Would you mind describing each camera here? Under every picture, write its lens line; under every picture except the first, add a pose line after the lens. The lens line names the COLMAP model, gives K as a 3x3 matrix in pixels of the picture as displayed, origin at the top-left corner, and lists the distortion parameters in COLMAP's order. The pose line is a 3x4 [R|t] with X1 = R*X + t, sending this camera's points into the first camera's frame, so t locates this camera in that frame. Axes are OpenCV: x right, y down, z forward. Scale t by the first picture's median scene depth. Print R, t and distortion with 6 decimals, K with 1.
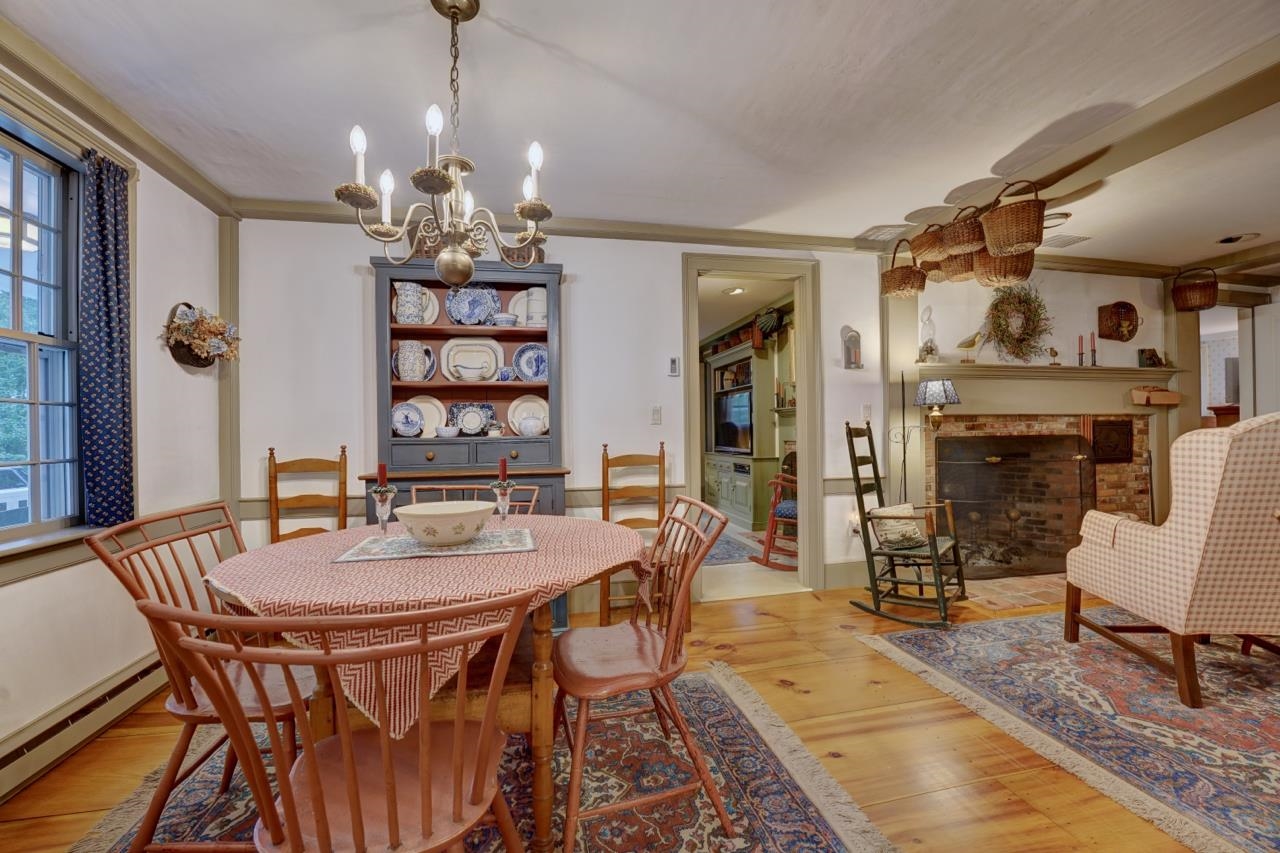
lens RADIAL K [[522.4, 0, 640.0], [0, 522.4, 426.5], [0, 0, 1]] dist [0.000070, 0.000107]
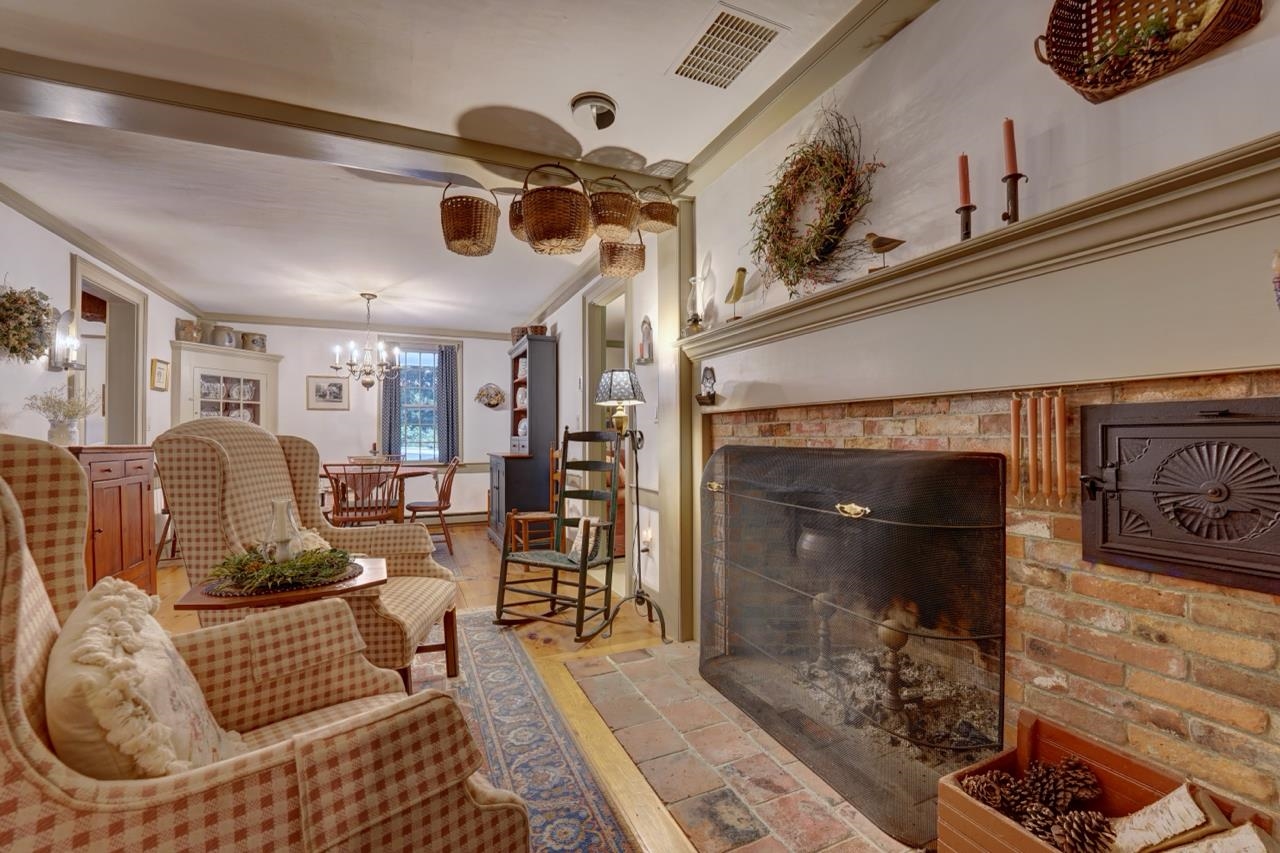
lens RADIAL K [[527.8, 0, 640.0], [0, 527.8, 426.5], [0, 0, 1]] dist [0.000040, 0.000004]
pose [[0.193266, -0.005507, -0.981131, 1.142364], [0.008886, 0.999953, -0.003862, -0.001709], [0.981106, -0.007972, 0.193306, 0.740190]]
